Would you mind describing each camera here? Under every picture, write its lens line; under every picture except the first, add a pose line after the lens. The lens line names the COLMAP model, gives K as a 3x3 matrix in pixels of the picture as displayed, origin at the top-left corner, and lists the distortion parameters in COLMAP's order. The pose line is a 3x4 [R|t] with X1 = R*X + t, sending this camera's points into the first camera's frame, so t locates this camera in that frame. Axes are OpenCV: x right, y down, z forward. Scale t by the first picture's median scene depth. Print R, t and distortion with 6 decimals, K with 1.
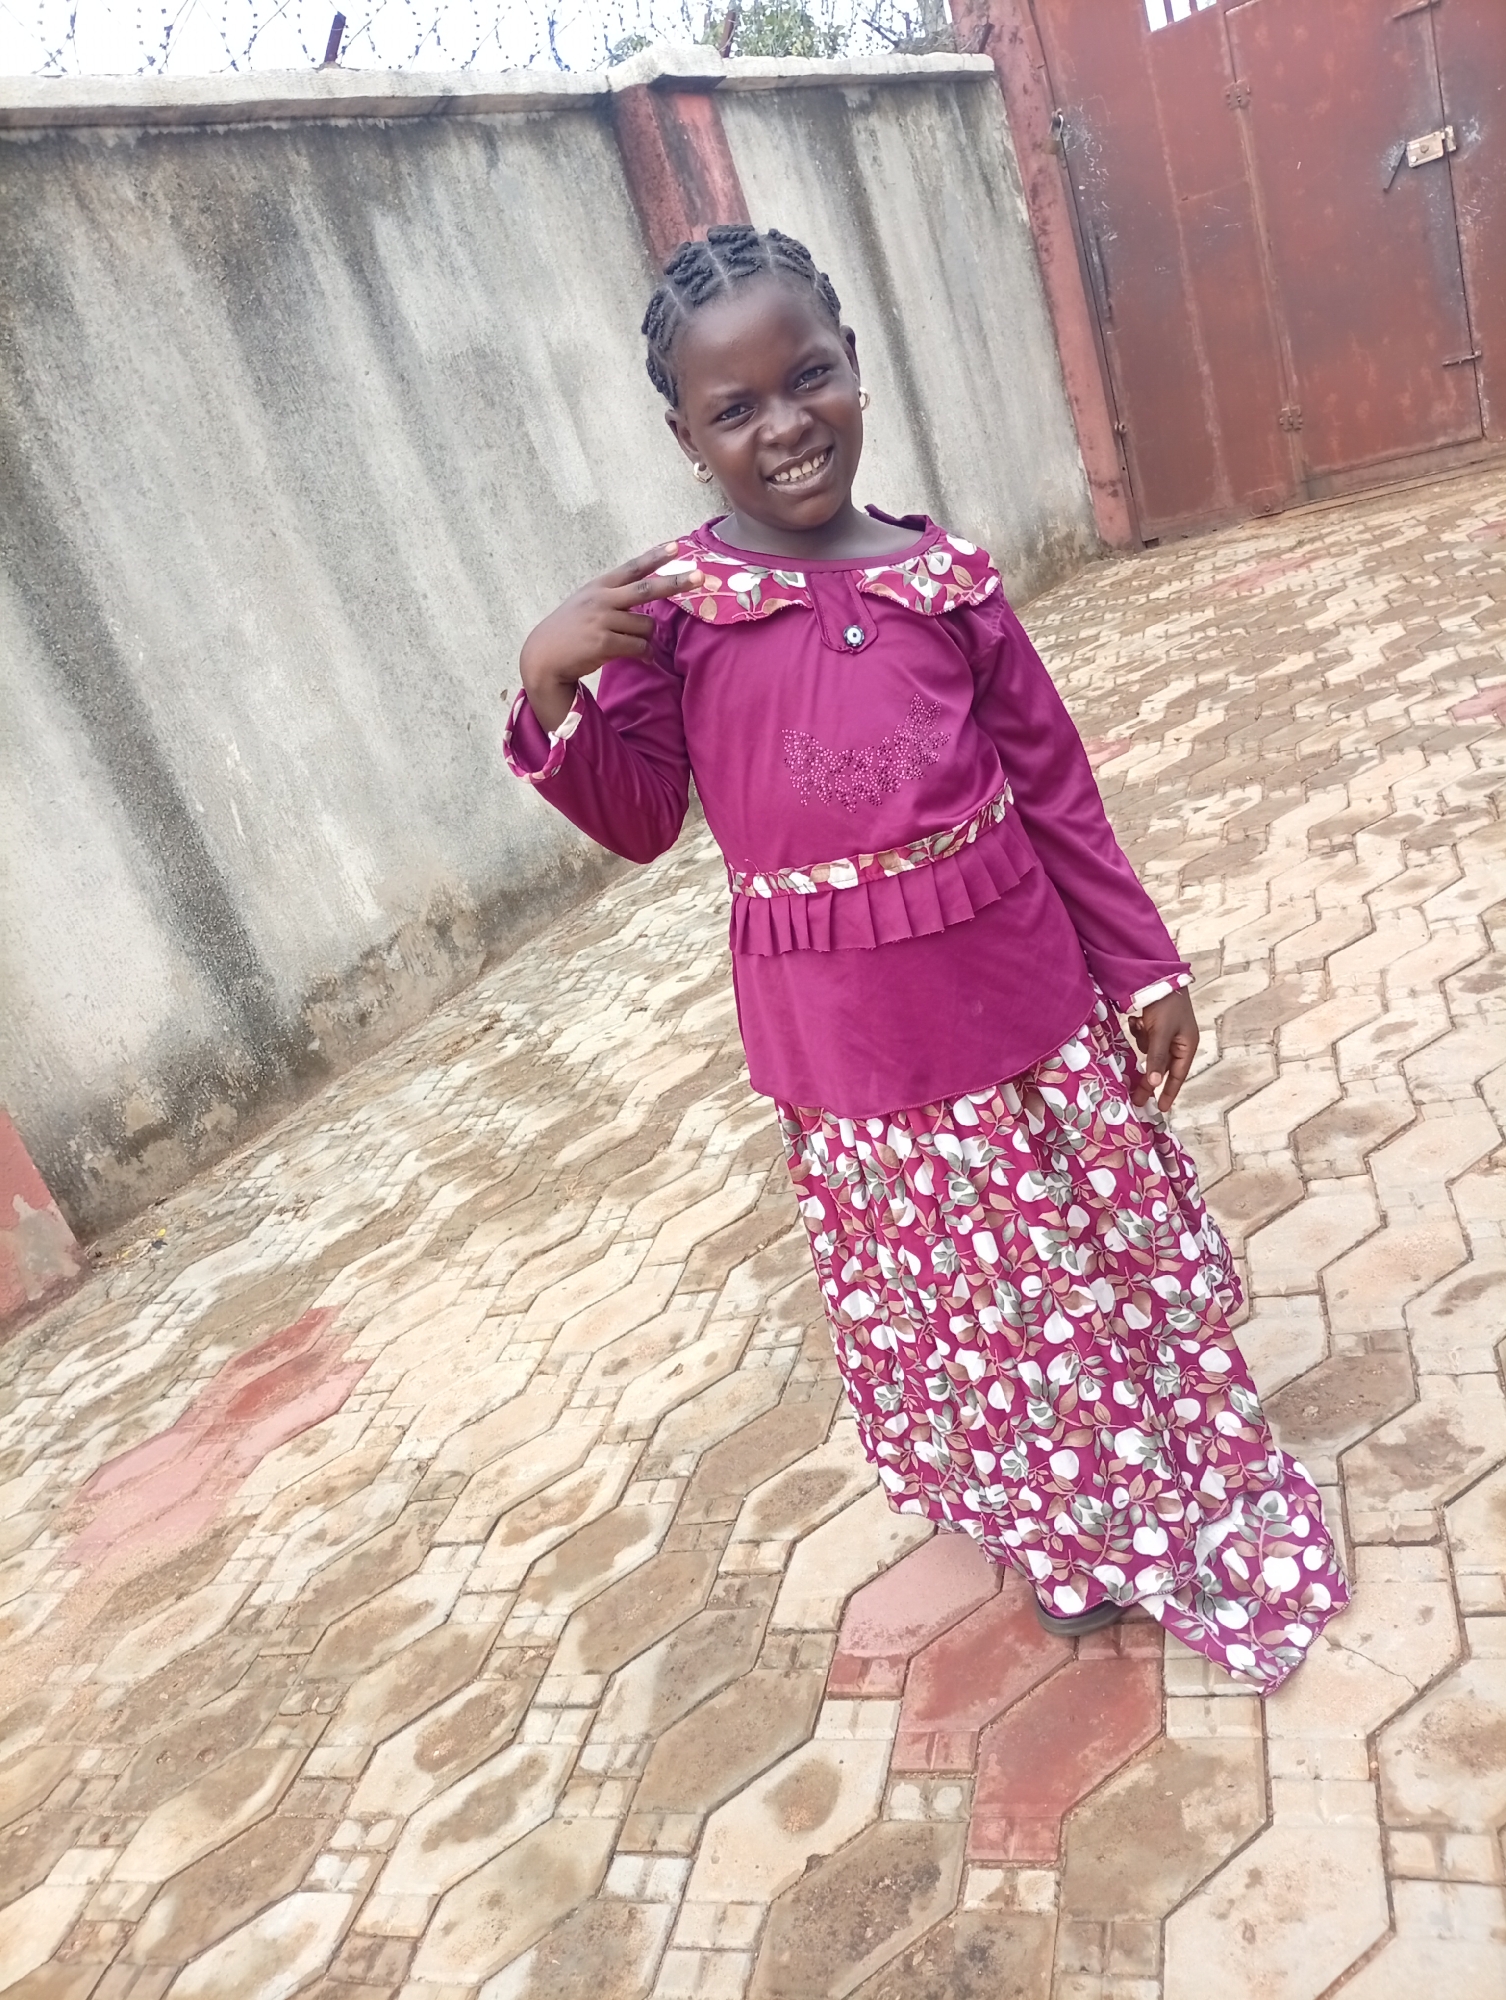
lens RADIAL K [[1497.8, 0, 762.3], [0, 1497.8, 997.4], [0, 0, 1]] dist [0.053481, -0.067450]
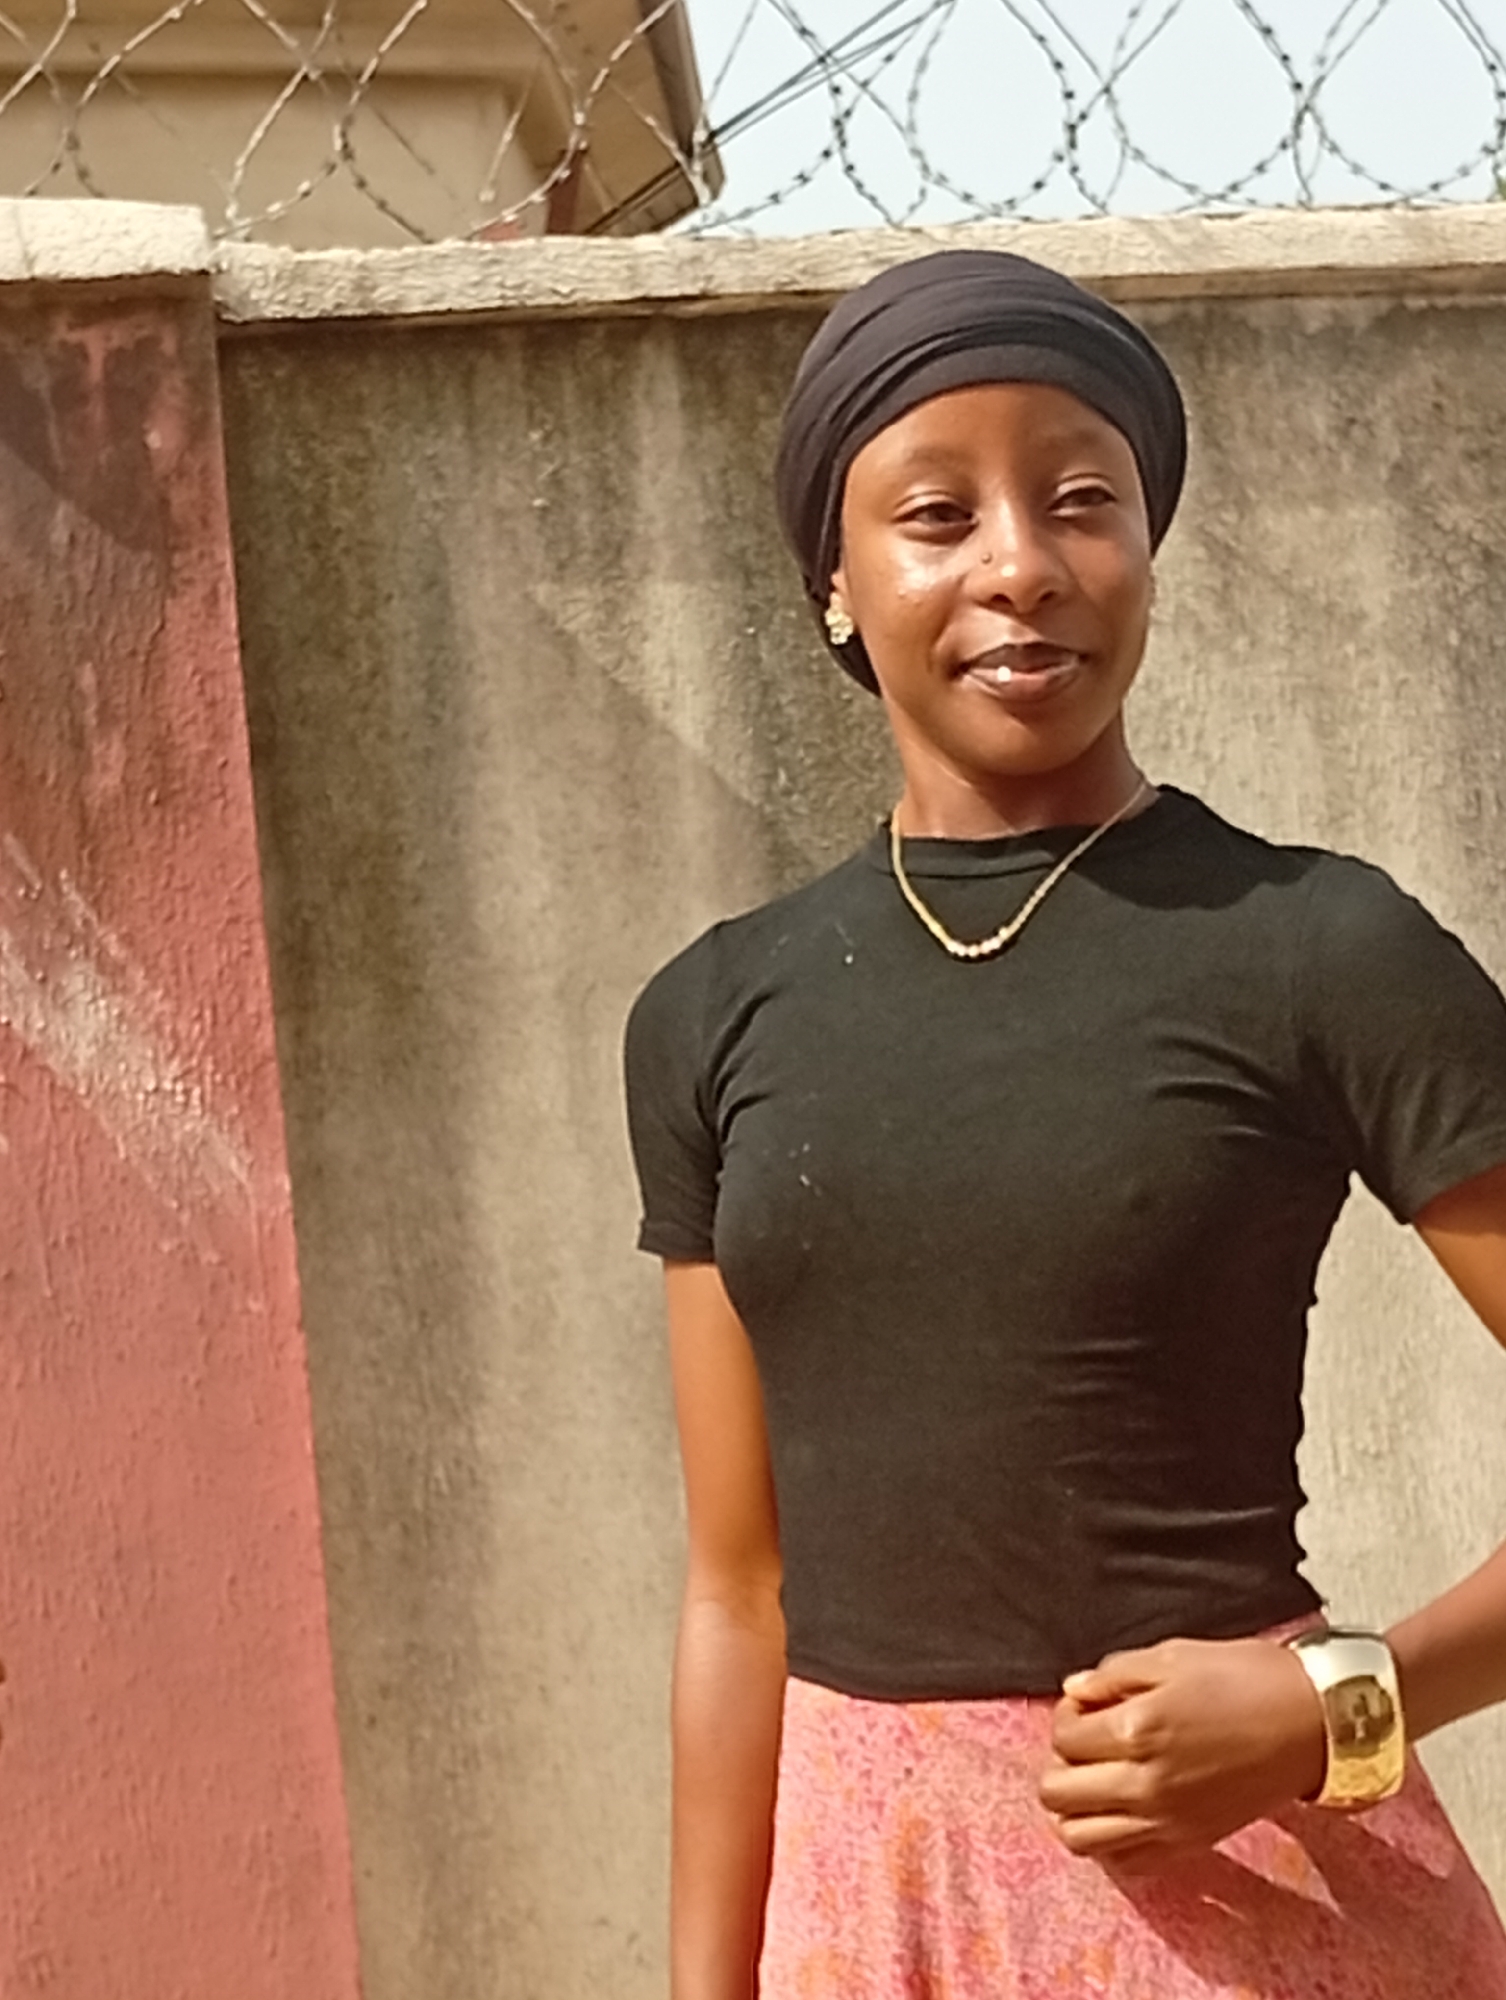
lens RADIAL K [[5485.9, 0, 871.7], [0, 5485.9, 1071.8], [0, 0, 1]] dist [0.068634, 0.000000]
pose [[0.779533, 0.217574, -0.587359, 0.490562], [-0.349924, 0.929024, -0.120278, -0.059718], [0.519502, 0.299292, 0.800339, -0.384608]]
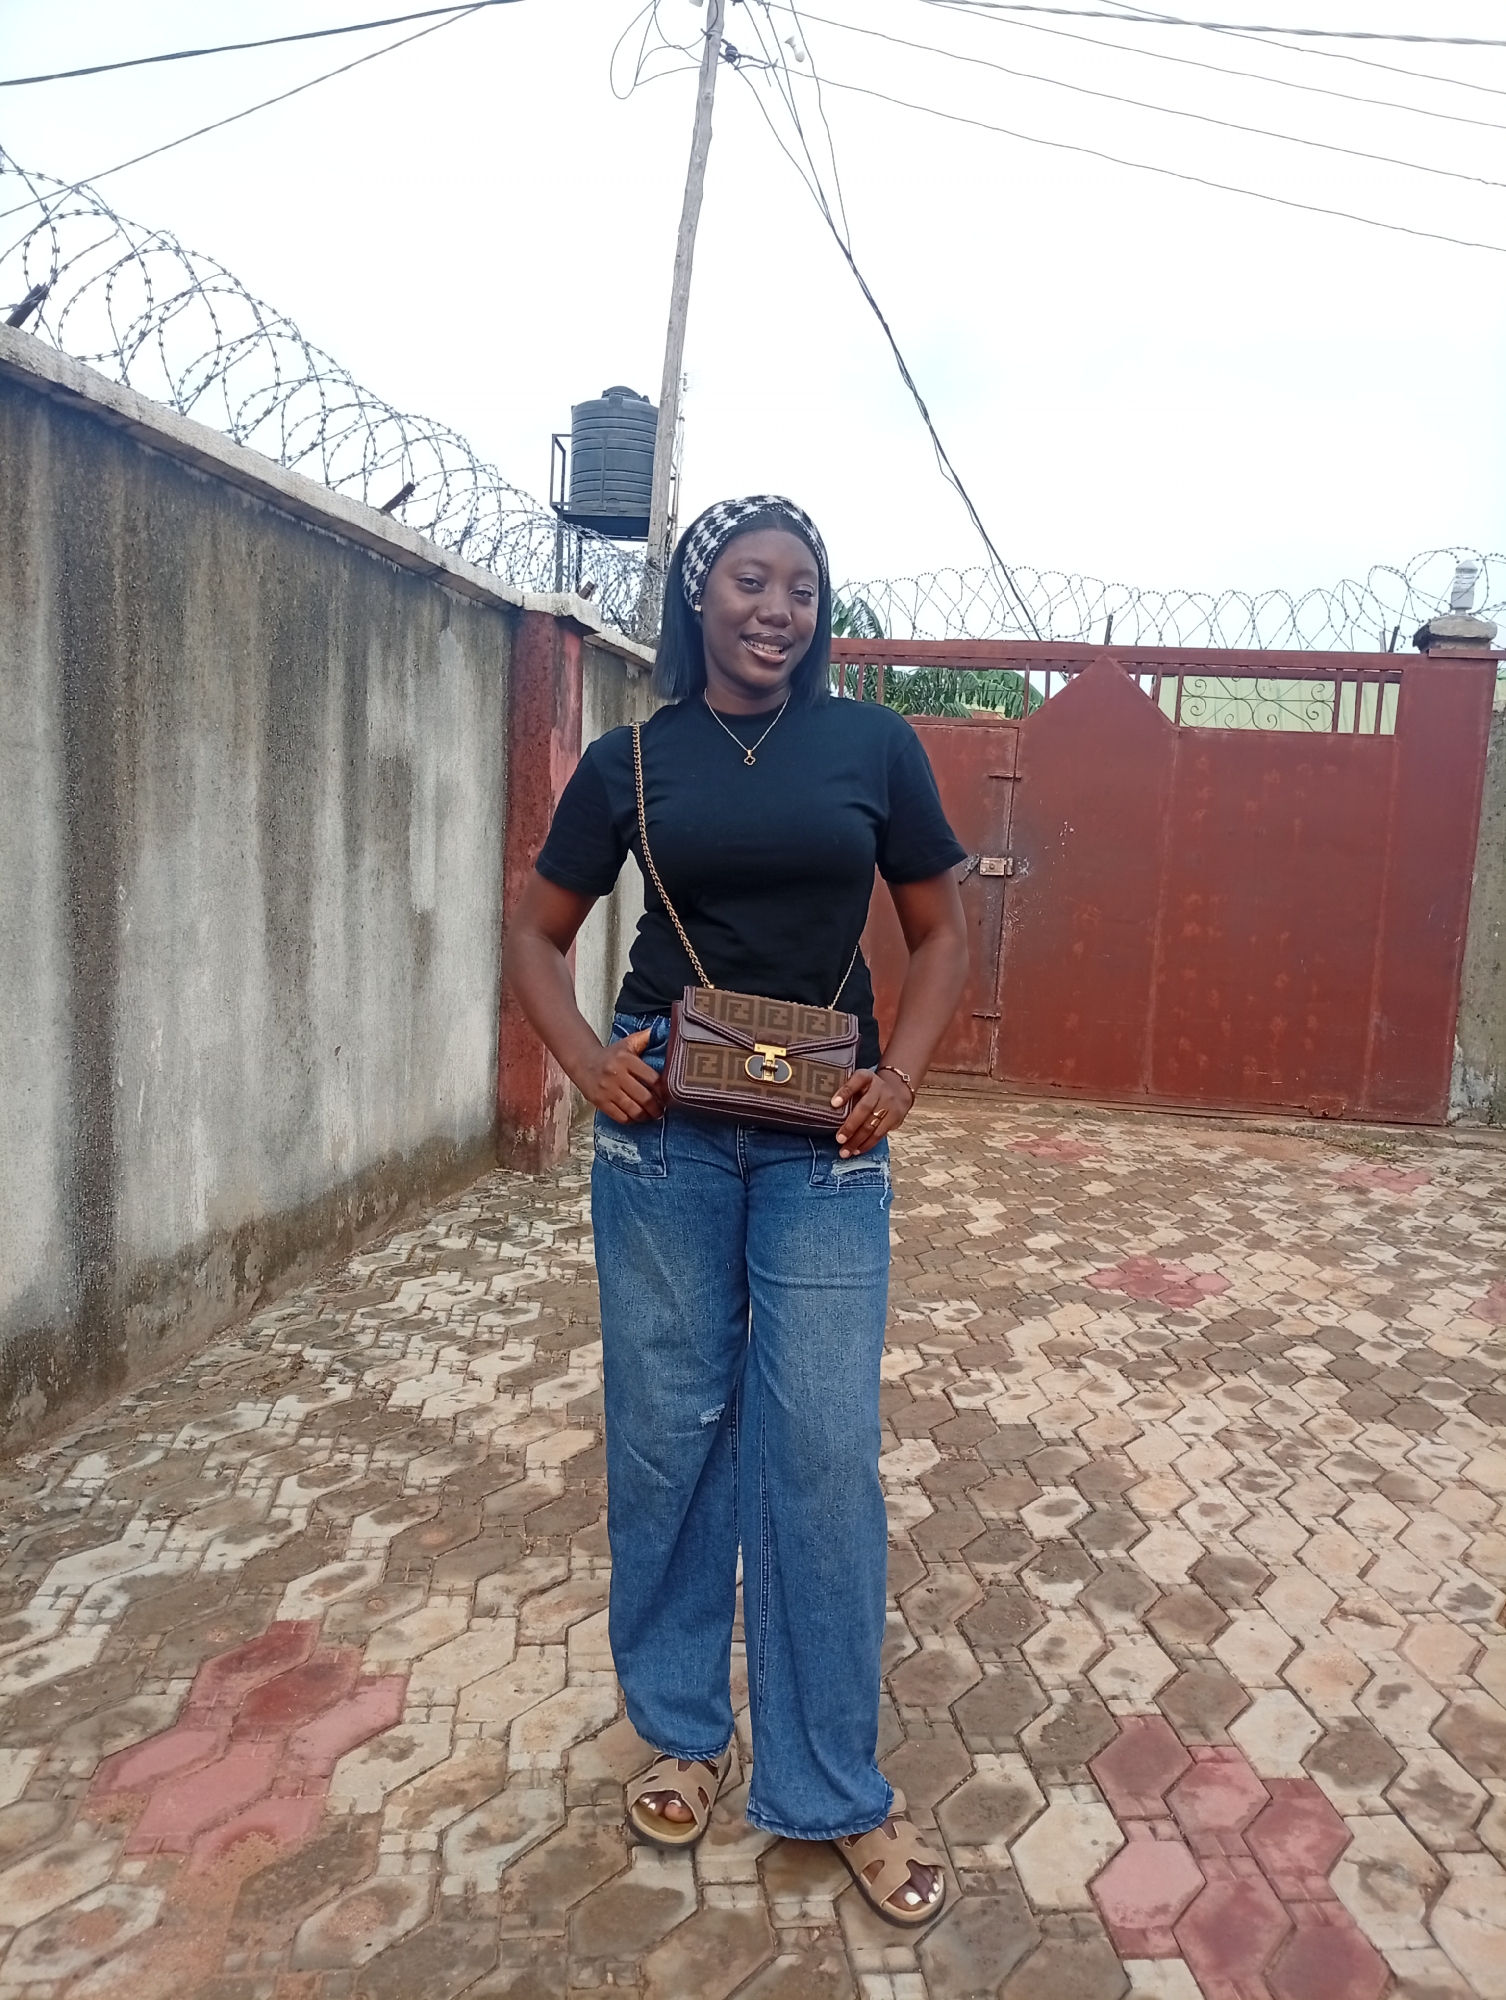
lens RADIAL K [[1497.8, 0, 744.0], [0, 1497.8, 999.2], [0, 0, 1]] dist [0.053481, -0.067450]
pose [[0.866791, 0.308368, 0.391896, -0.375380], [-0.173887, 0.923459, -0.342034, 0.081716], [-0.467372, 0.228326, 0.854067, -0.043357]]
